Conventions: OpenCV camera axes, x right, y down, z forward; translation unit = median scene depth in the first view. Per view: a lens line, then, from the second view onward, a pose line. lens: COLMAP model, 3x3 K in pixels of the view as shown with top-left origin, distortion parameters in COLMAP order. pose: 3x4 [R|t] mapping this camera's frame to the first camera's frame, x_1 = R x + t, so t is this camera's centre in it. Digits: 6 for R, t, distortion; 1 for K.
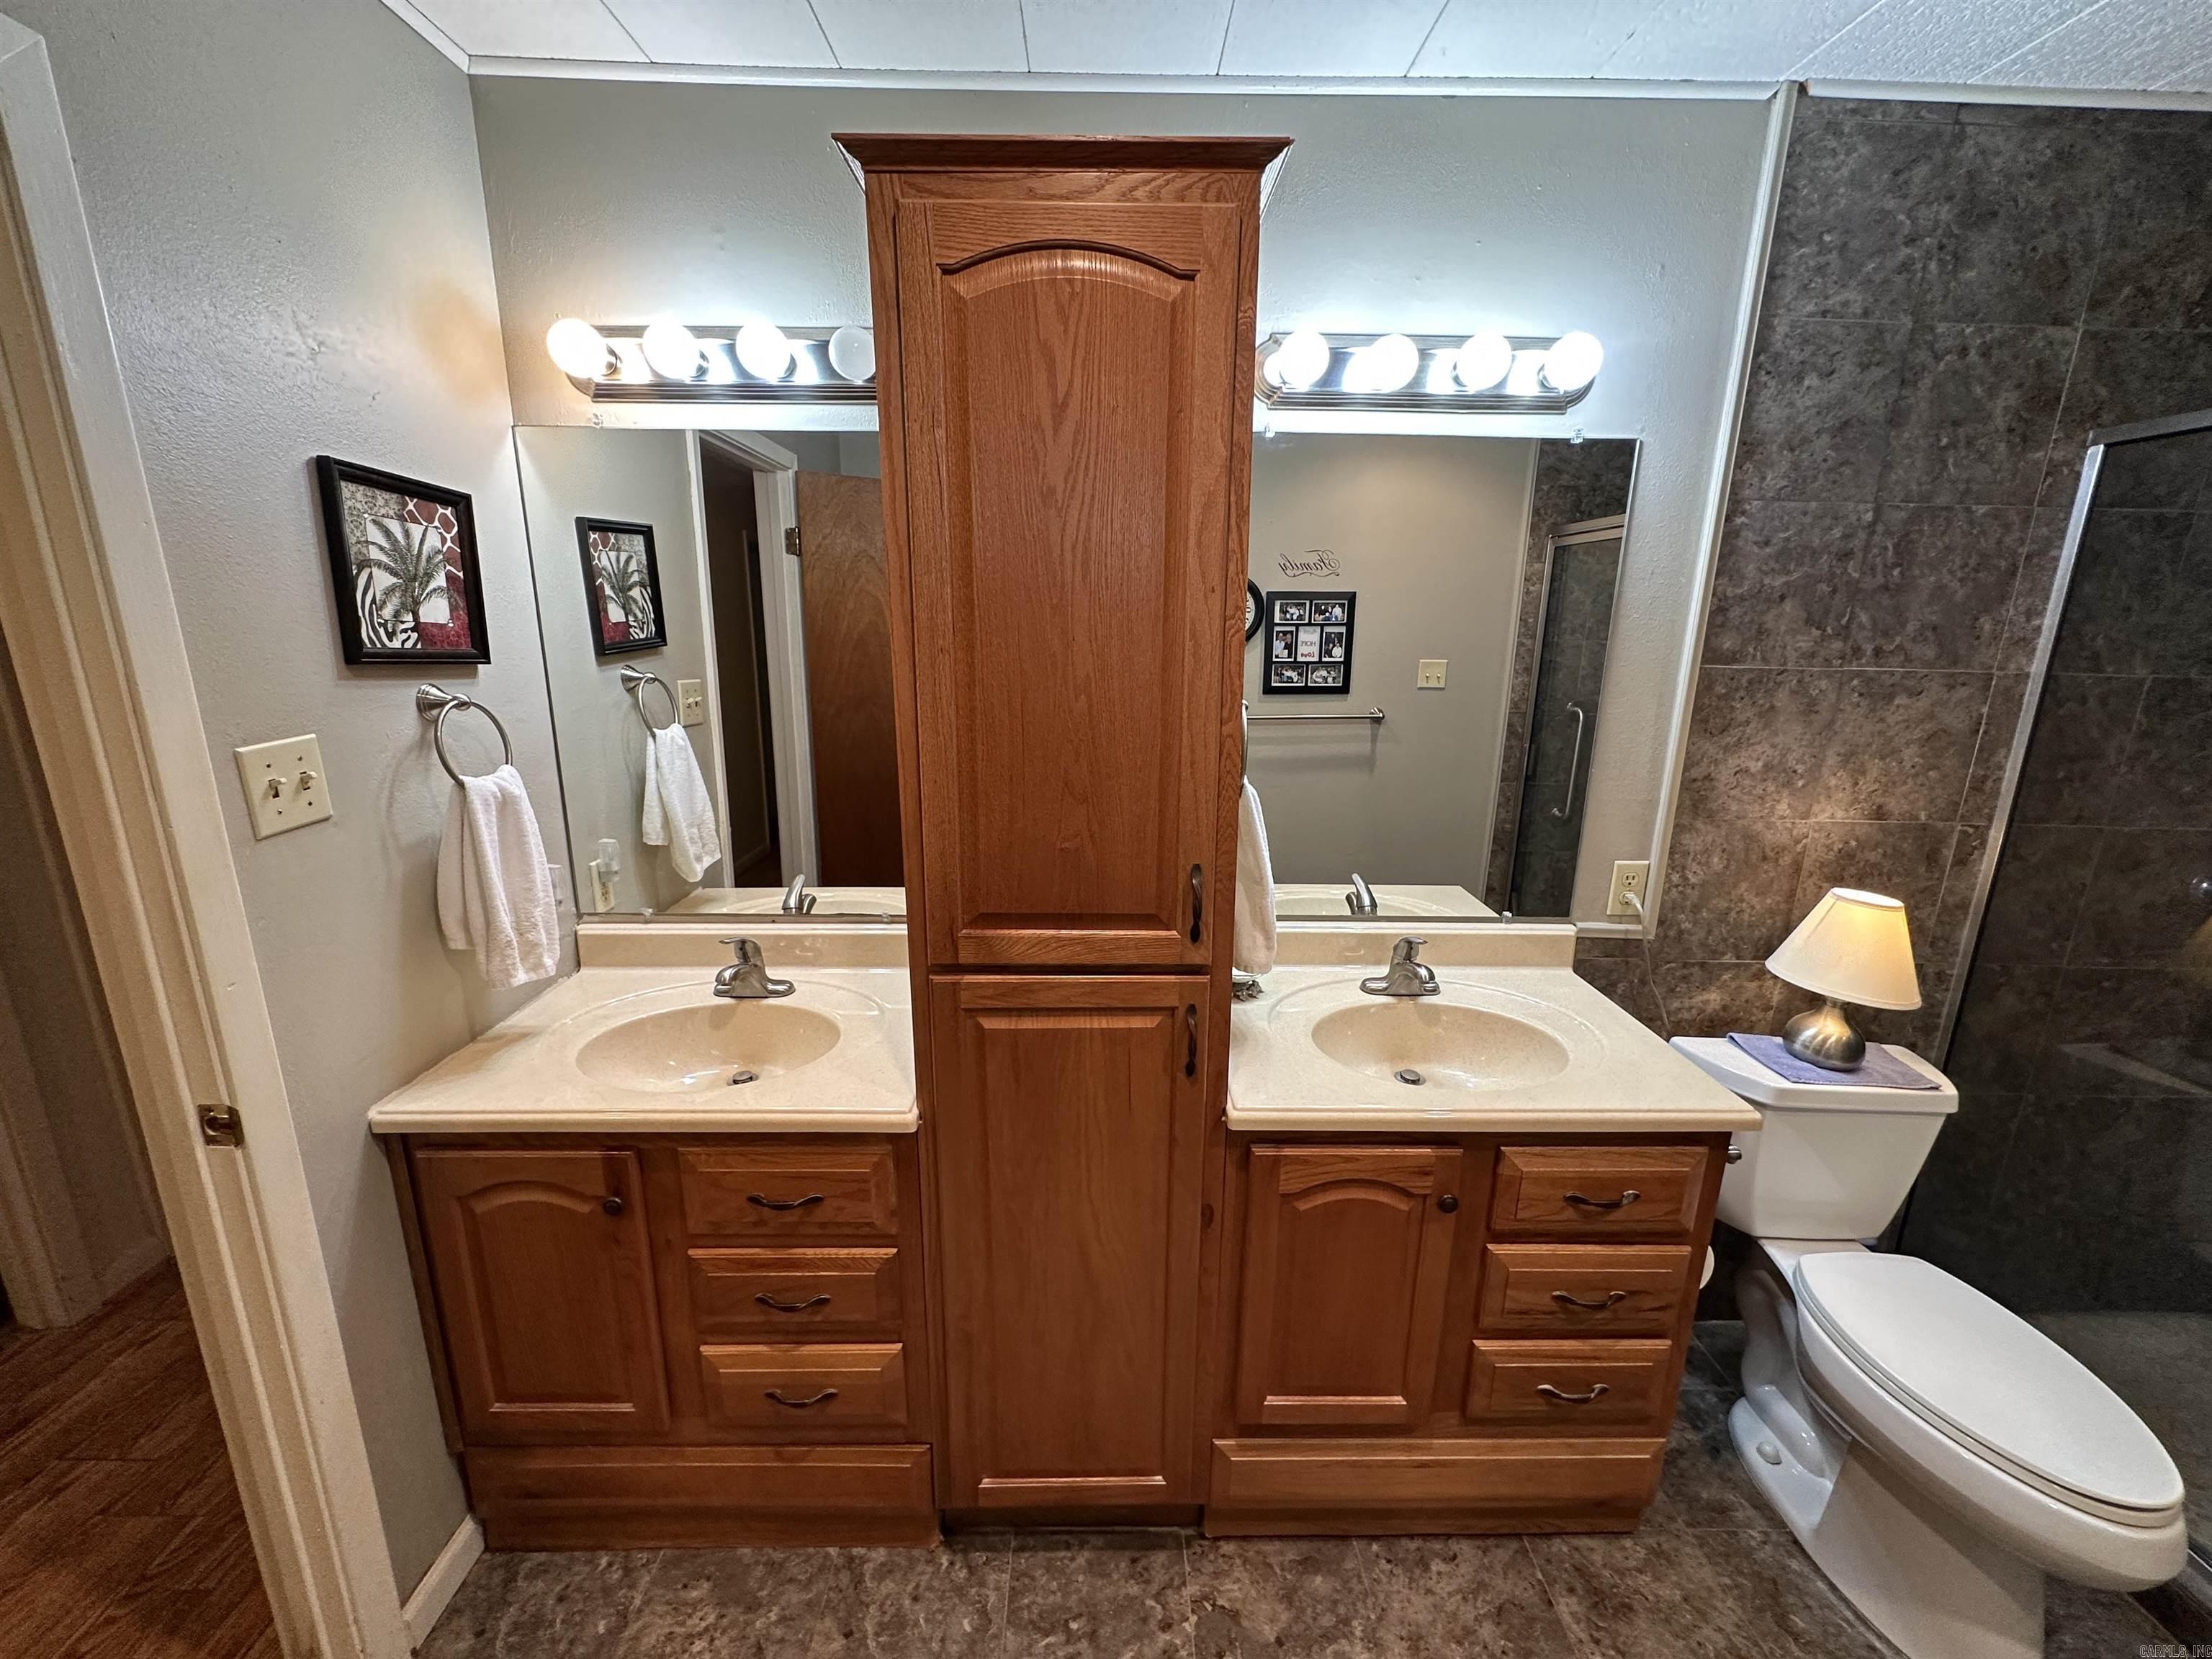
lens RADIAL K [[882.1, 0, 1104.5], [0, 882.1, 827.6], [0, 0, 1]] dist [-0.003198, -0.000394]
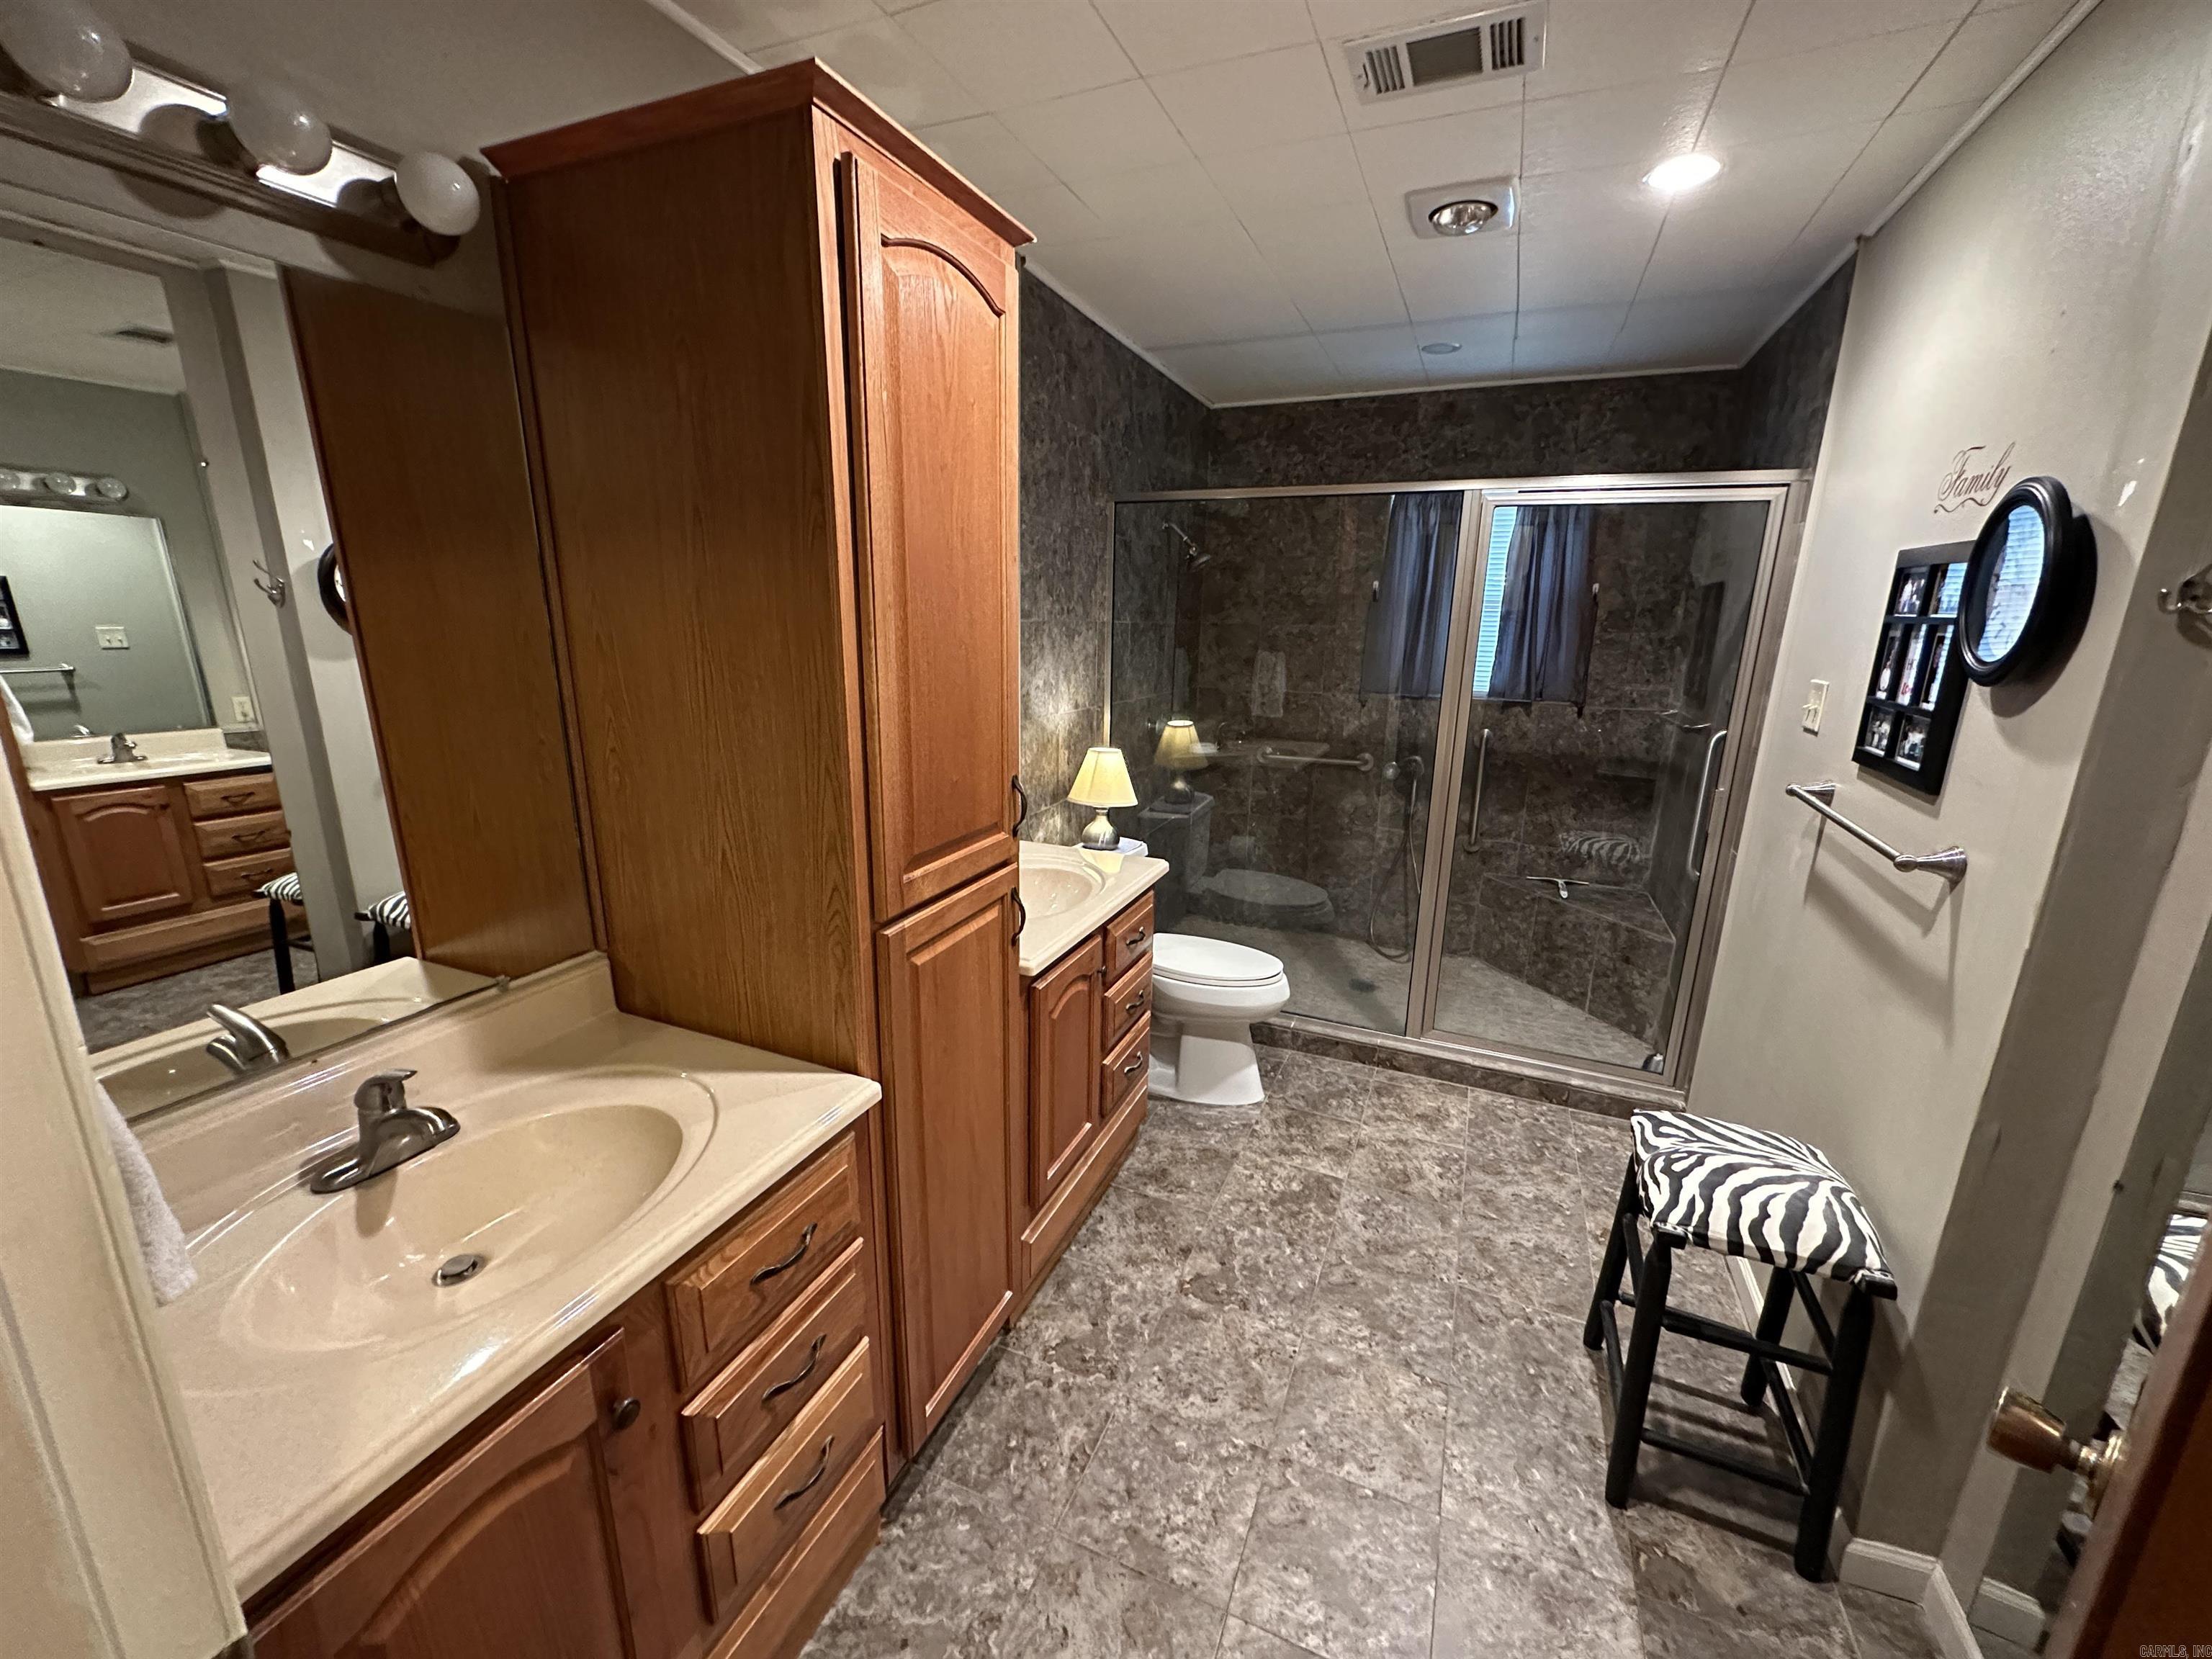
lens RADIAL K [[882.1, 0, 1106.3], [0, 882.1, 827.6], [0, 0, 1]] dist [-0.003198, -0.000394]
pose [[0.405188, -0.224856, 0.886150, -0.819922], [0.202186, 0.967321, 0.153005, -0.043363], [-0.891596, 0.117172, 0.437409, 0.269753]]
